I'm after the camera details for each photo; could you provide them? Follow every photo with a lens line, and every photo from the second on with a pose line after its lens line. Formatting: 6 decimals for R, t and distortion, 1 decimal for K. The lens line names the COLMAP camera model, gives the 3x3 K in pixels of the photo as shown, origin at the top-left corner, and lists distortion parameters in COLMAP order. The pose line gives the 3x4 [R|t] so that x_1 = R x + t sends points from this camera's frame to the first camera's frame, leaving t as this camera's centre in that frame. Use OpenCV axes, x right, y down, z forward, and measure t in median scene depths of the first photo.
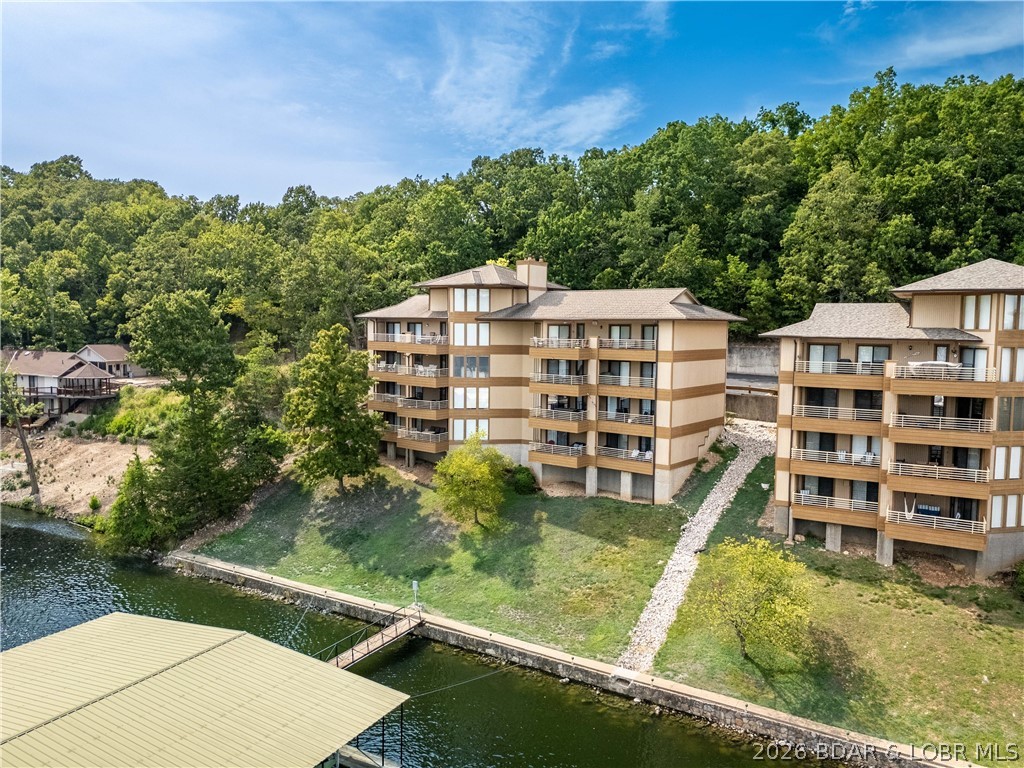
lens RADIAL K [[764.0, 0, 512.0], [0, 764.0, 384.0], [0, 0, 1]] dist [0.057457, -0.044848]
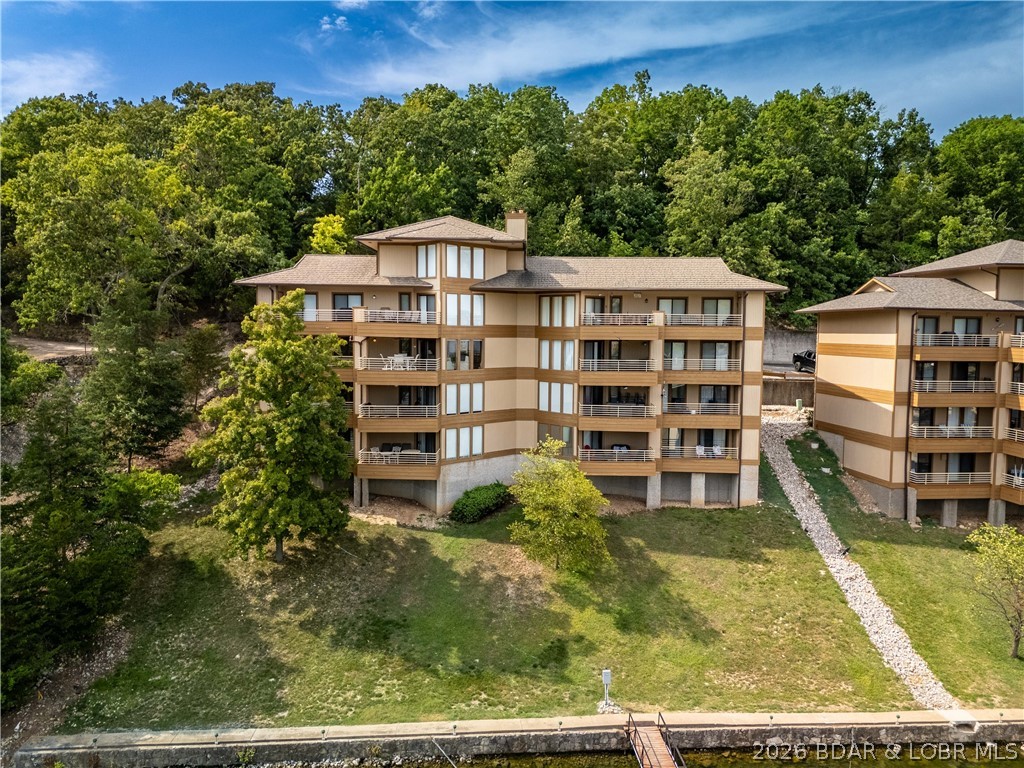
lens RADIAL K [[764.0, 0, 512.0], [0, 764.0, 384.0], [0, 0, 1]] dist [0.057457, -0.044848]
pose [[0.806692, -0.046316, 0.589154, -0.458317], [0.045412, 0.998835, 0.016343, -0.004916], [-0.589225, 0.013571, 0.807855, 0.402200]]
